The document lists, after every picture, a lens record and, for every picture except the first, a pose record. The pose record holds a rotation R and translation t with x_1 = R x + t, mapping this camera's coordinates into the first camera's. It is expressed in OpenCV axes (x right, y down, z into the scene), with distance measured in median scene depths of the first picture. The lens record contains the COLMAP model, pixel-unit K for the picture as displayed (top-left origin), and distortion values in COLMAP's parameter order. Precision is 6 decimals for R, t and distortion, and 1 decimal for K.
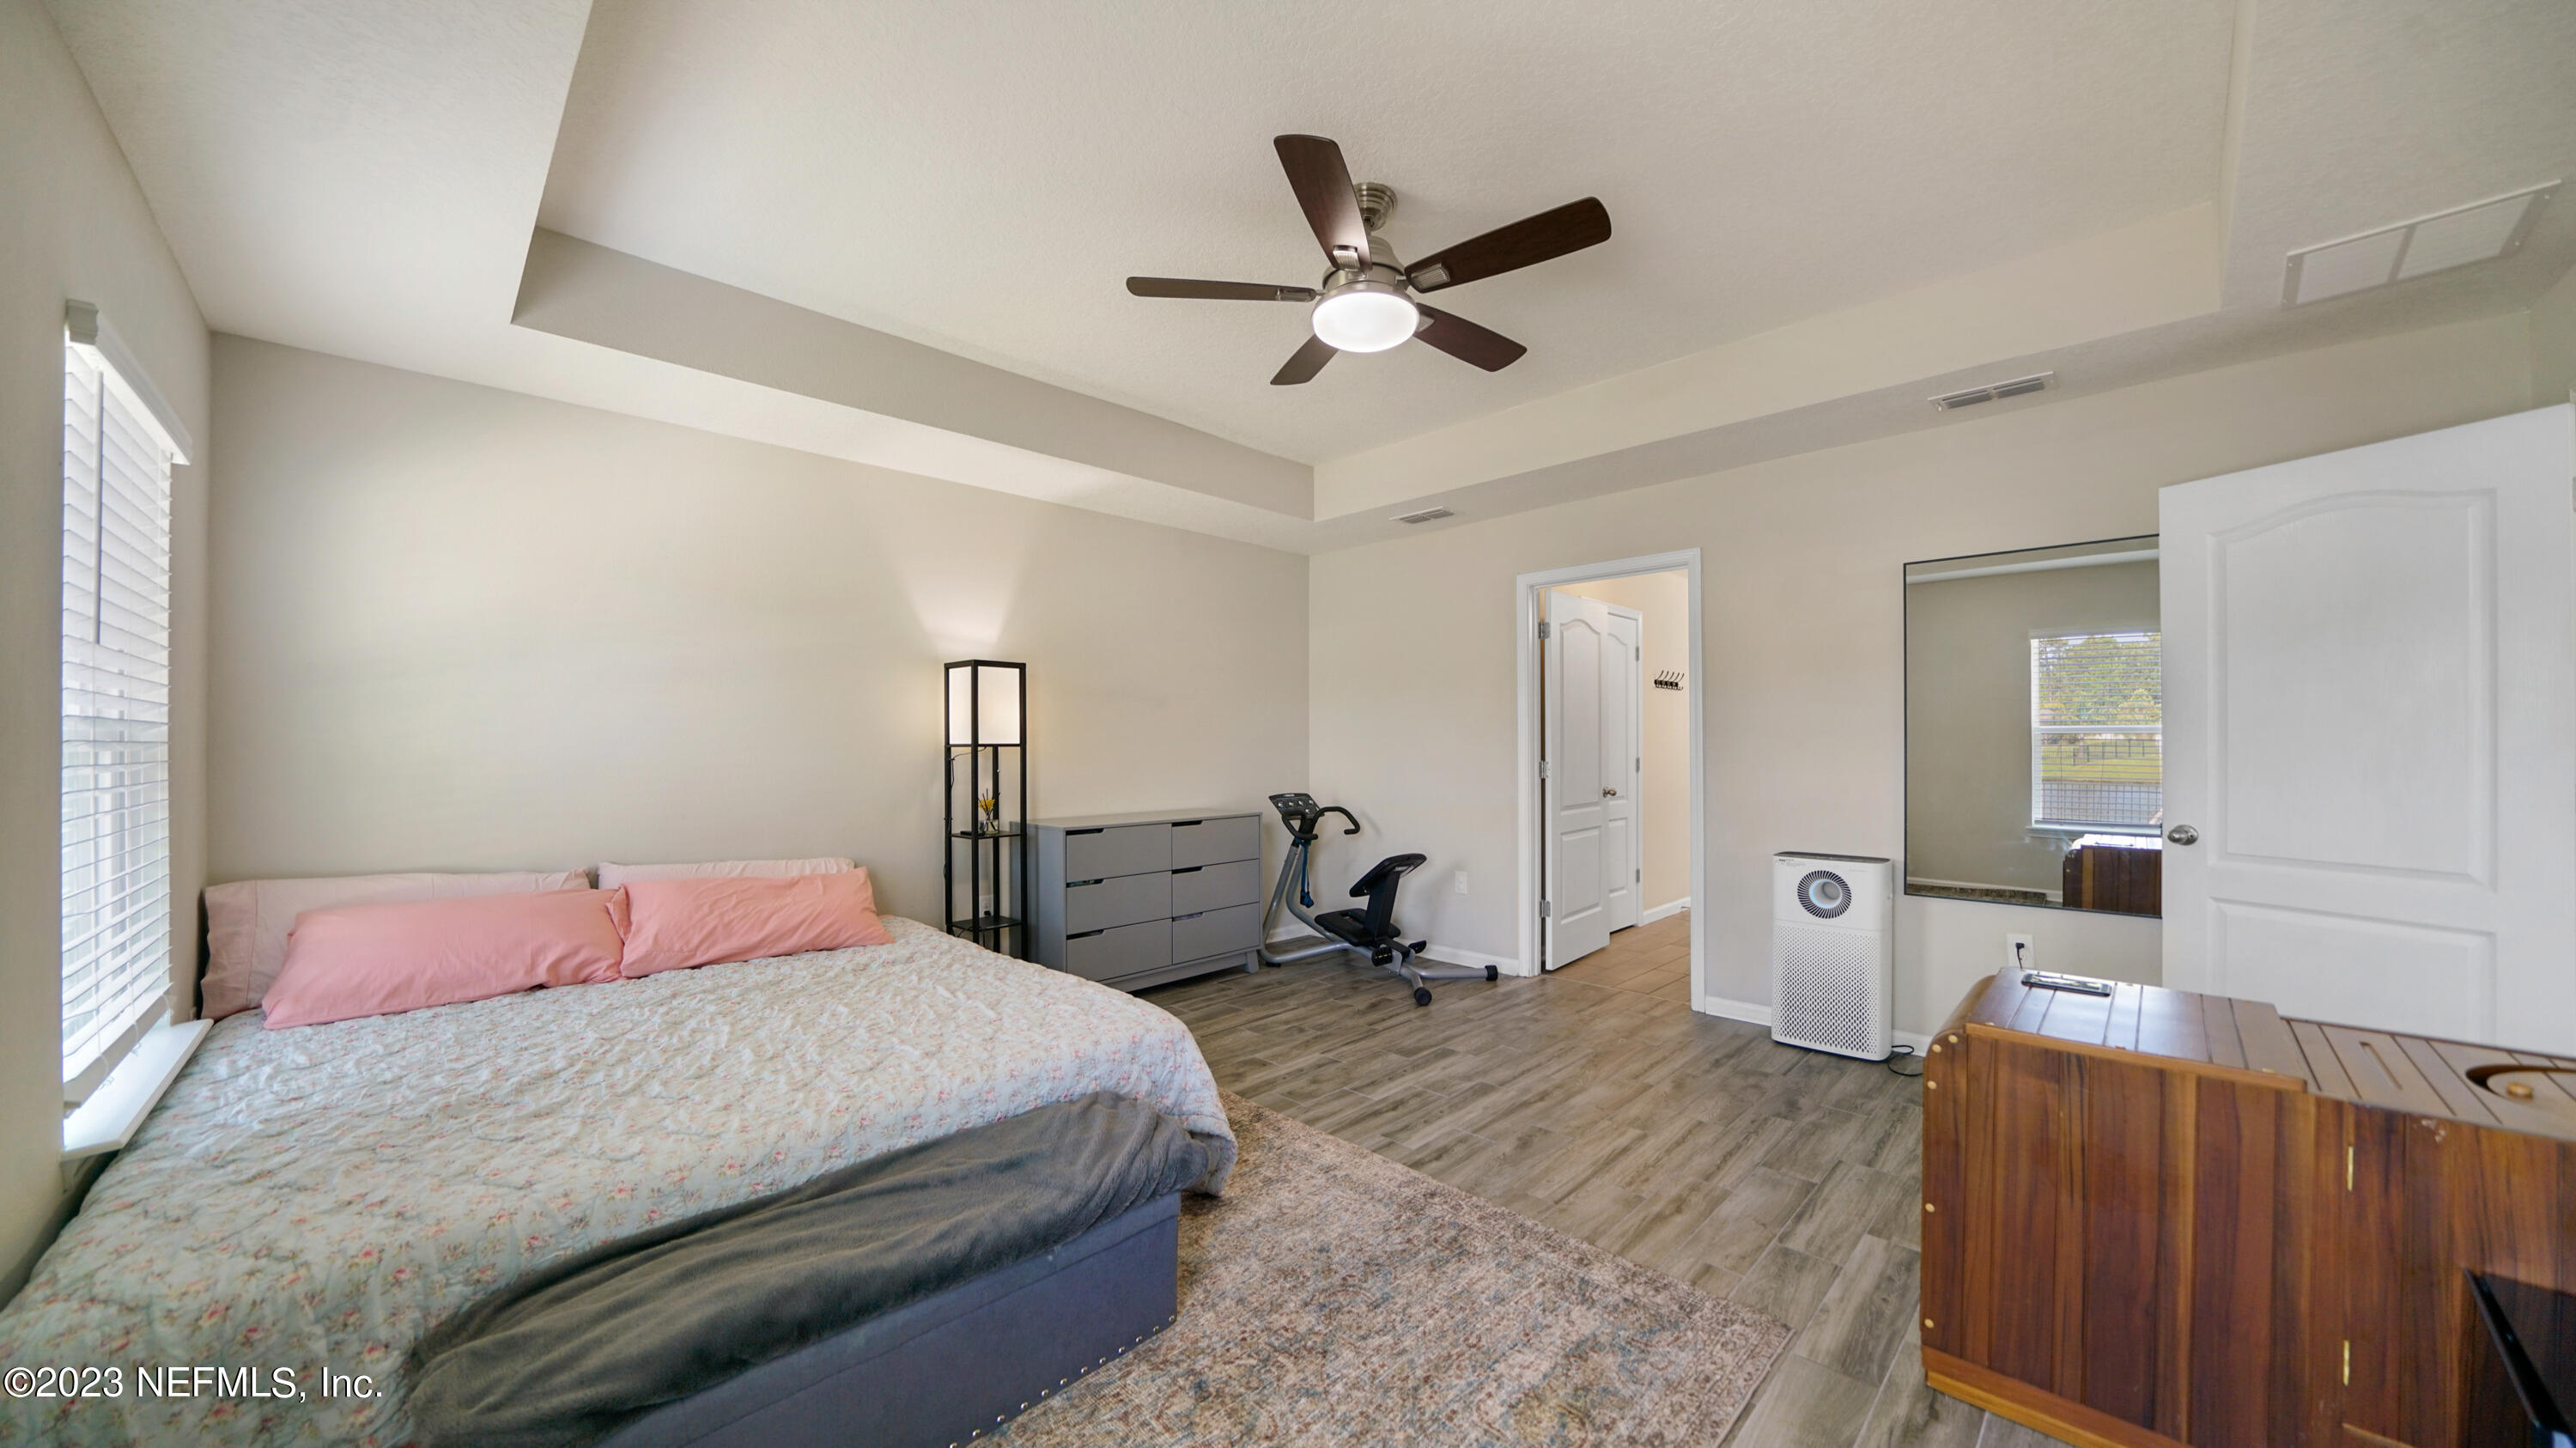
lens RADIAL K [[913.5, 0, 1281.4], [0, 913.5, 747.0], [0, 0, 1]] dist [-0.003264, -0.000174]
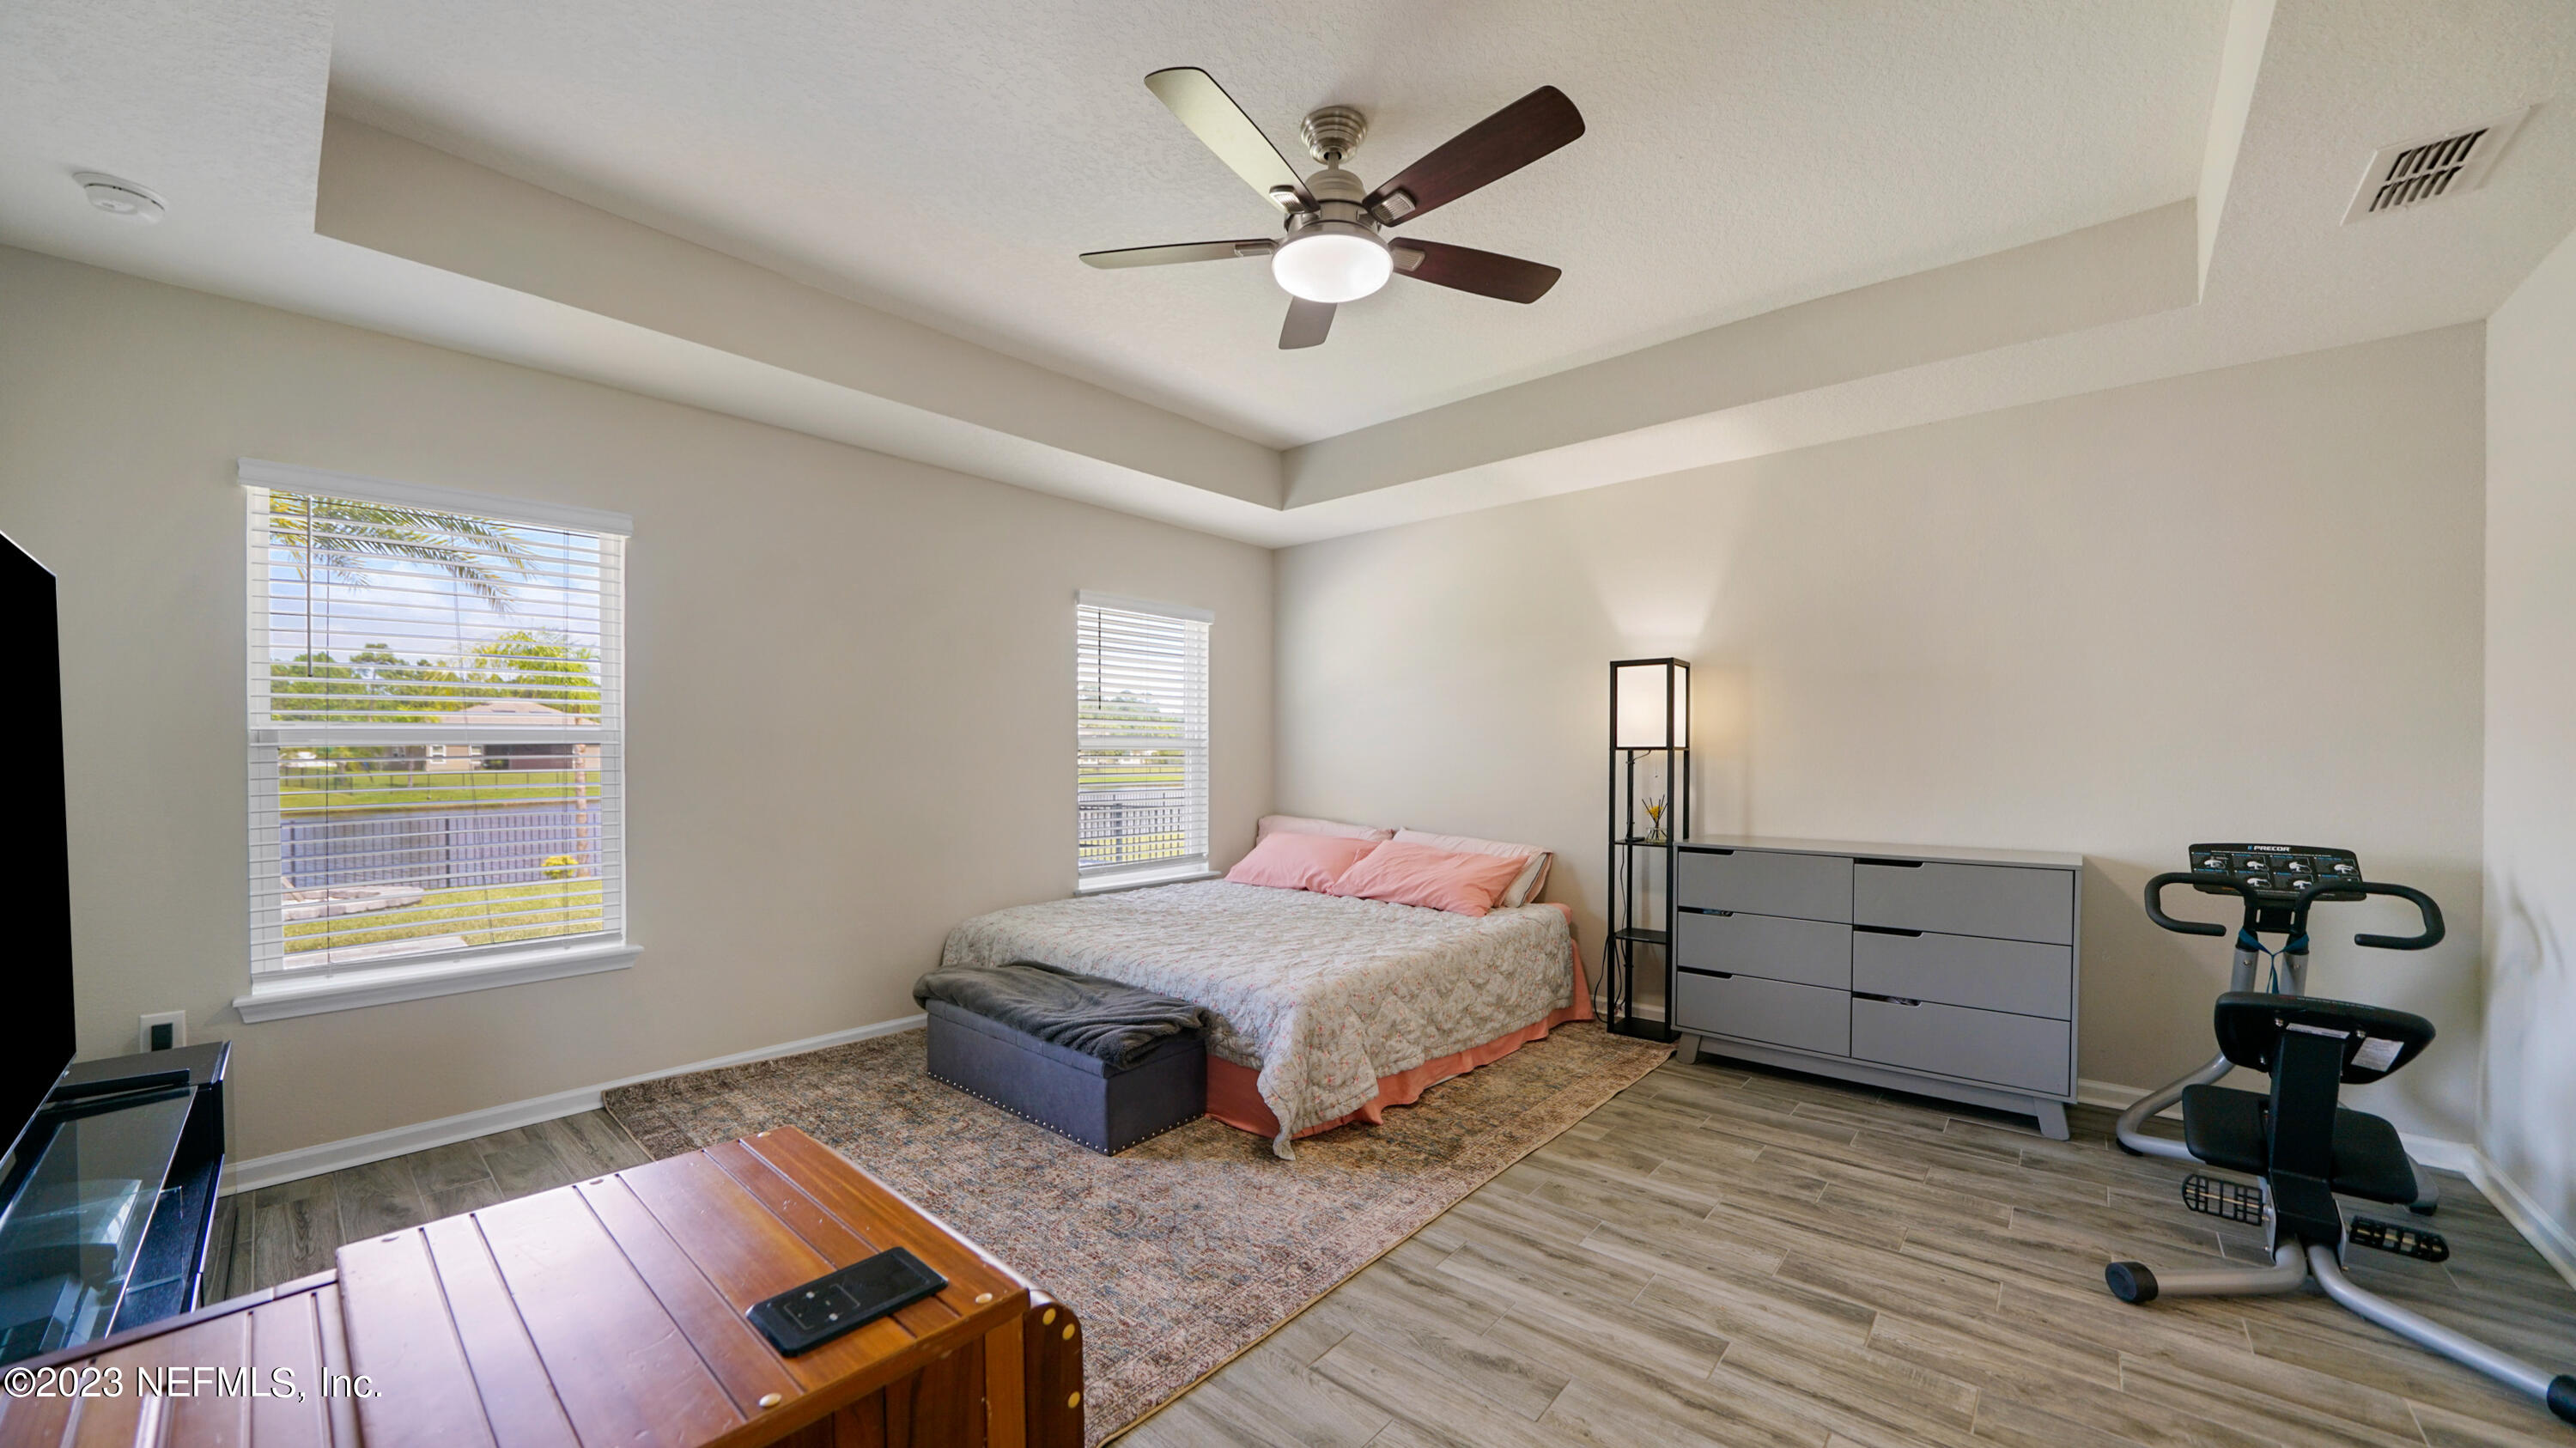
lens RADIAL K [[913.5, 0, 1251.1], [0, 913.5, 765.7], [0, 0, 1]] dist [-0.003264, -0.000174]
pose [[0.045314, 0.012166, -0.998899, 0.657261], [-0.000576, 0.999926, 0.012152, 0.005638], [0.998973, 0.000025, 0.045318, 0.589981]]
